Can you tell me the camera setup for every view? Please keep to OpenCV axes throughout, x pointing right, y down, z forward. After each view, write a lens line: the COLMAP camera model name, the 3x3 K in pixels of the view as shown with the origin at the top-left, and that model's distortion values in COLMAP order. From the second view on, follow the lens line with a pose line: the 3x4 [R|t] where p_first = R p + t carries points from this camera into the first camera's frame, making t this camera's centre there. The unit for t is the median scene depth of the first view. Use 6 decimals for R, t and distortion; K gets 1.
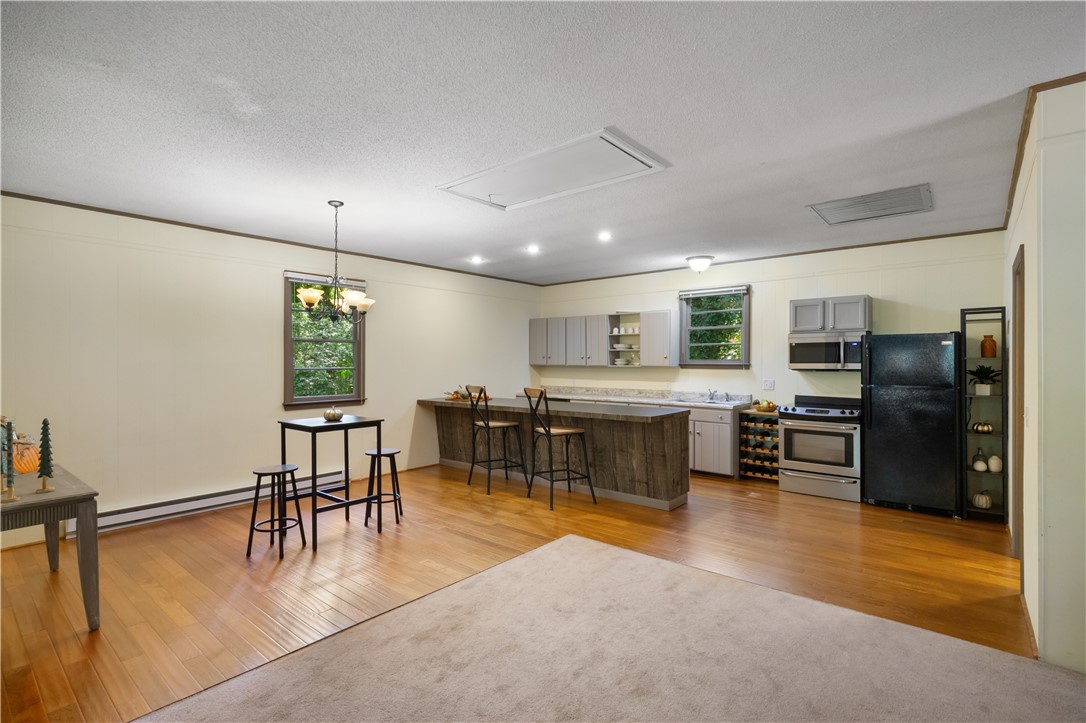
lens RADIAL K [[518.8, 0, 540.9], [0, 518.8, 363.6], [0, 0, 1]] dist [-0.000708, -0.000089]
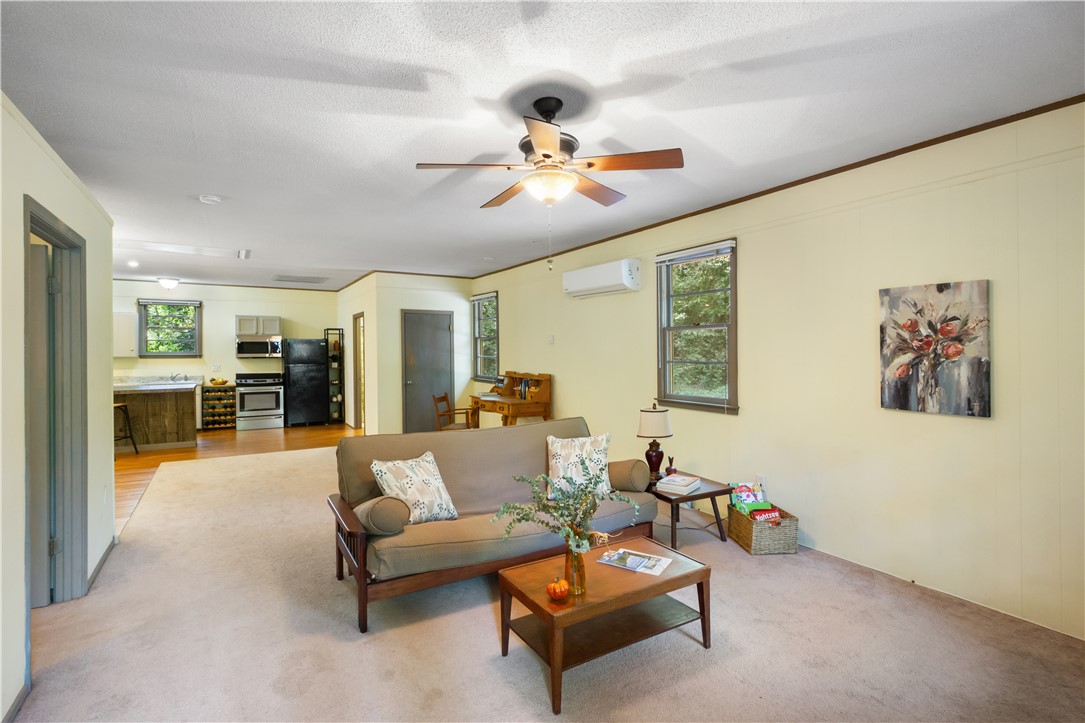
lens RADIAL K [[518.4, 0, 540.9], [0, 518.4, 355.7], [0, 0, 1]] dist [-0.000708, -0.000089]
pose [[0.318816, -0.011505, 0.947747, -0.835341], [0.006960, 0.999928, 0.009797, -0.004675], [-0.947791, 0.003473, 0.318873, -0.468432]]
